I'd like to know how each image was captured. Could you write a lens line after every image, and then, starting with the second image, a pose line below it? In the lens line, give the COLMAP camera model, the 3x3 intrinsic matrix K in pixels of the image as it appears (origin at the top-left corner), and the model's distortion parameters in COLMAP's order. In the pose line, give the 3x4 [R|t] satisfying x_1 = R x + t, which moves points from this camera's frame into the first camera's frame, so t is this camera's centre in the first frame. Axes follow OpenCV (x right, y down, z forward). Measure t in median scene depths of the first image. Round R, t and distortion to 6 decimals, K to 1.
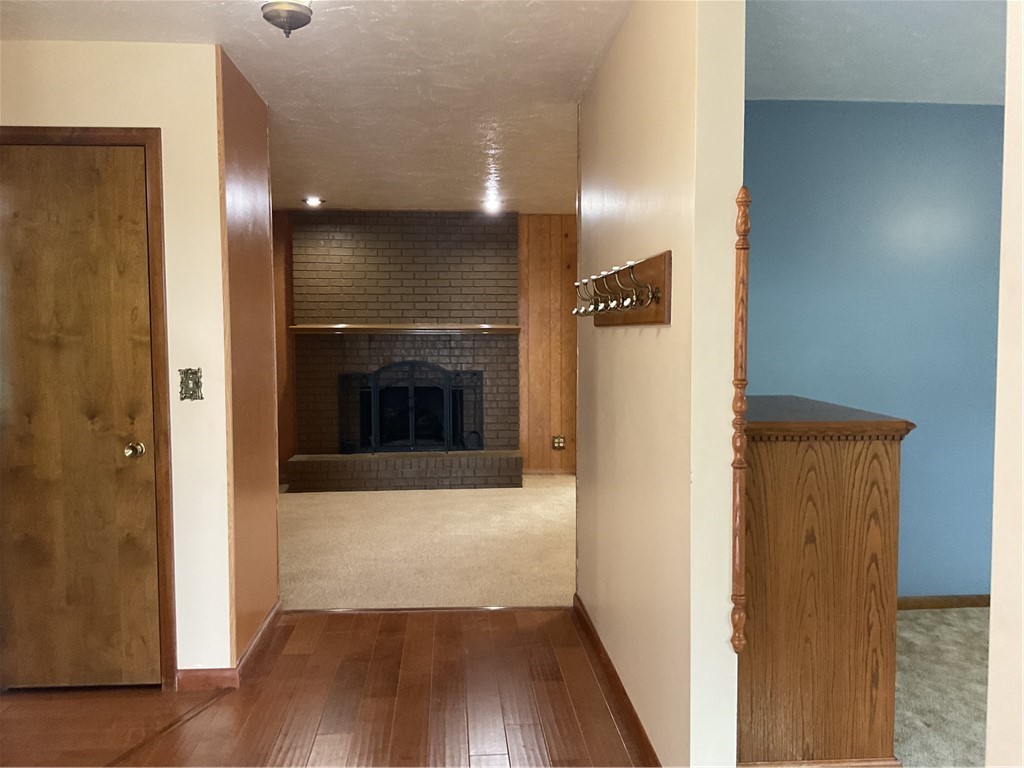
lens RADIAL K [[845.7, 0, 515.2], [0, 845.7, 387.3], [0, 0, 1]] dist [0.132843, -0.269856]
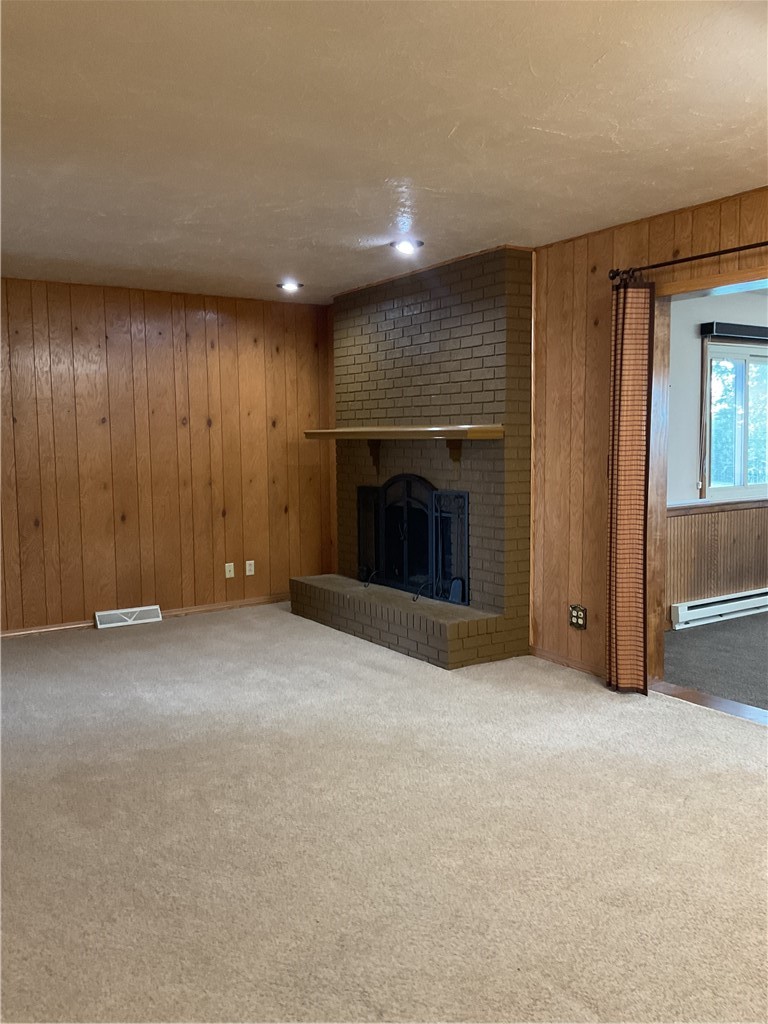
lens RADIAL K [[845.7, 0, 388.2], [0, 845.7, 518.3], [0, 0, 1]] dist [0.132843, -0.269856]
pose [[0.491846, 0.081925, -0.866819, 0.514858], [-0.045816, 0.996619, 0.068196, -0.041417], [0.869476, 0.006172, 0.493937, 0.585292]]
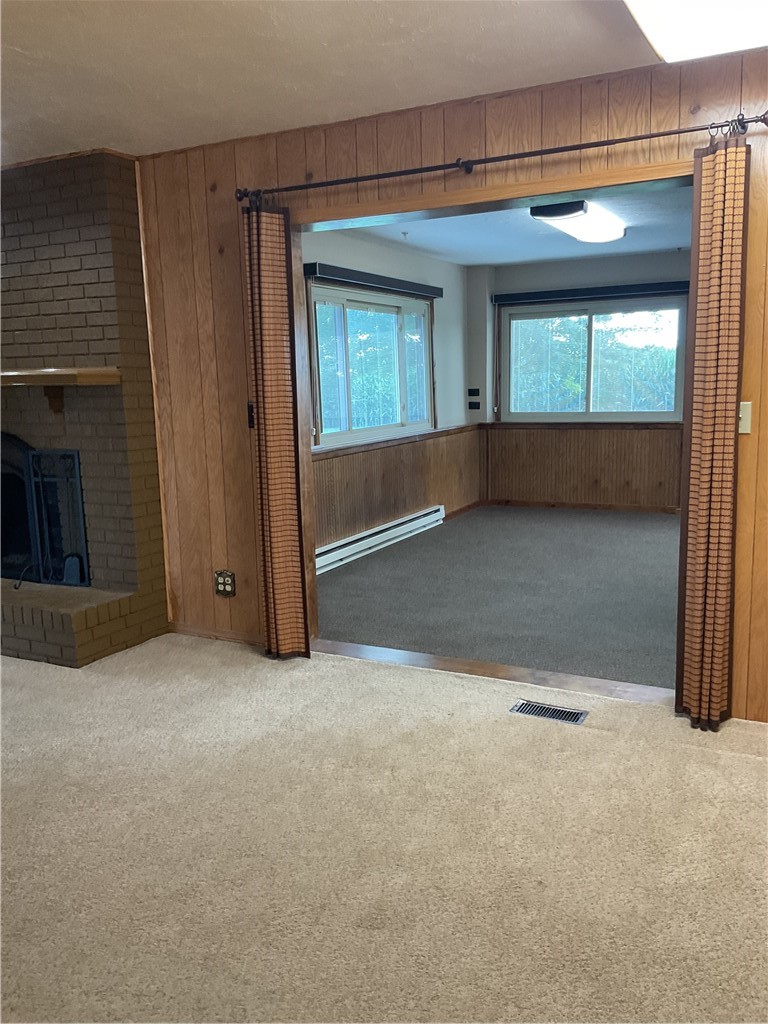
lens RADIAL K [[845.7, 0, 388.2], [0, 845.7, 518.3], [0, 0, 1]] dist [0.132843, -0.269856]
pose [[0.852776, 0.069588, -0.517620, 0.428872], [-0.012241, 0.993475, 0.113394, -0.041092], [0.522133, -0.090363, 0.848063, 0.598425]]
